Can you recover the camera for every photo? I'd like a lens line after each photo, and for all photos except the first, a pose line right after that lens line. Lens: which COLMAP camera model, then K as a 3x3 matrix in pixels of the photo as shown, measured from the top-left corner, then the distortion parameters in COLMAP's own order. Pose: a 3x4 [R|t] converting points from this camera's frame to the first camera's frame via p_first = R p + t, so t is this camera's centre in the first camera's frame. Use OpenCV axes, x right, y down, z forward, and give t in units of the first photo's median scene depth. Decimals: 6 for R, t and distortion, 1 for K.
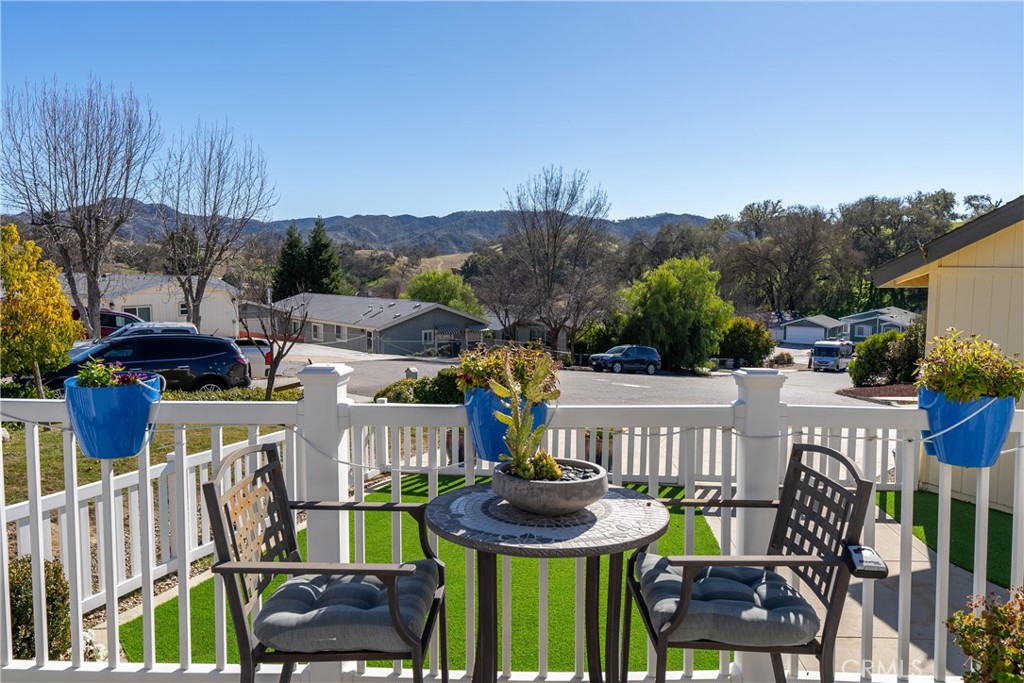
lens RADIAL K [[788.9, 0, 508.5], [0, 788.9, 338.4], [0, 0, 1]] dist [-0.008505, 0.007673]
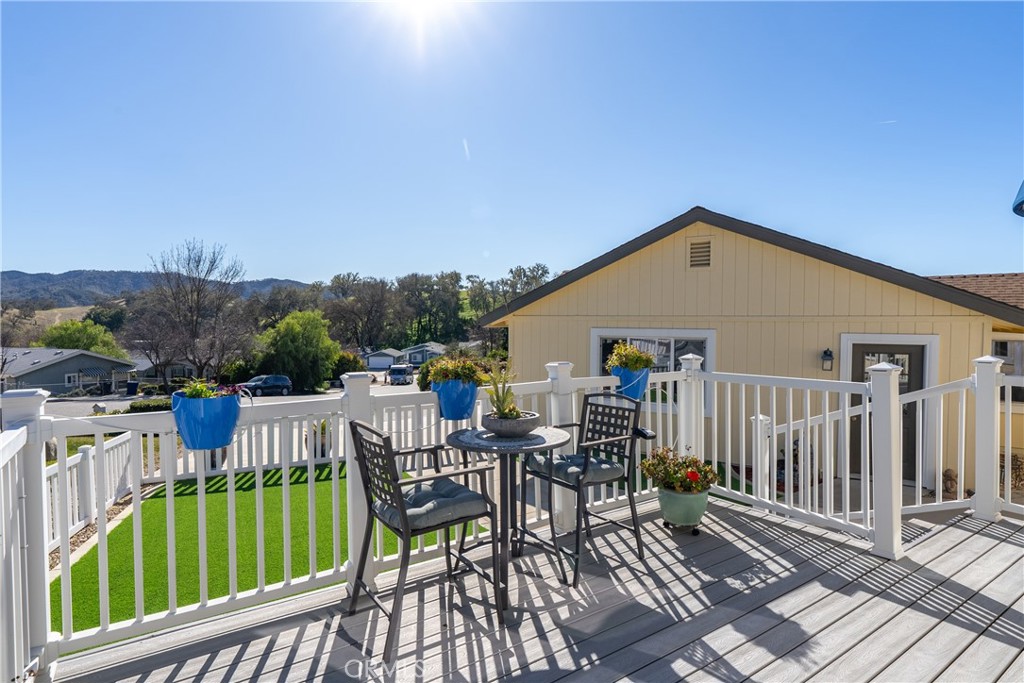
lens RADIAL K [[542.3, 0, 515.2], [0, 542.3, 336.3], [0, 0, 1]] dist [0.001165, -0.000287]
pose [[0.816078, -0.022975, 0.577485, -0.021780], [0.055099, 0.997751, -0.038169, 0.000641], [-0.575309, 0.062968, 0.815509, -0.004140]]
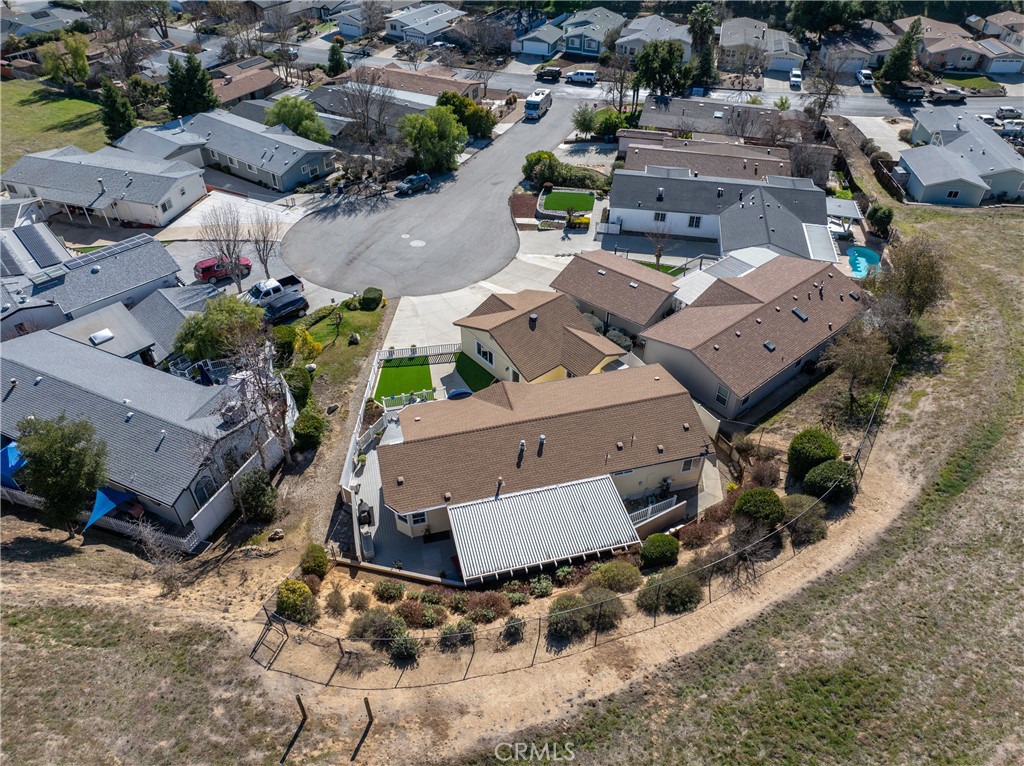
lens RADIAL K [[728.3, 0, 514.3], [0, 728.3, 387.2], [0, 0, 1]] dist [-0.035896, -0.000695]
pose [[0.963113, -0.179163, 0.200783, -0.043691], [0.029269, 0.811455, 0.583682, -0.392489], [-0.267501, -0.556275, 0.786767, -0.514092]]
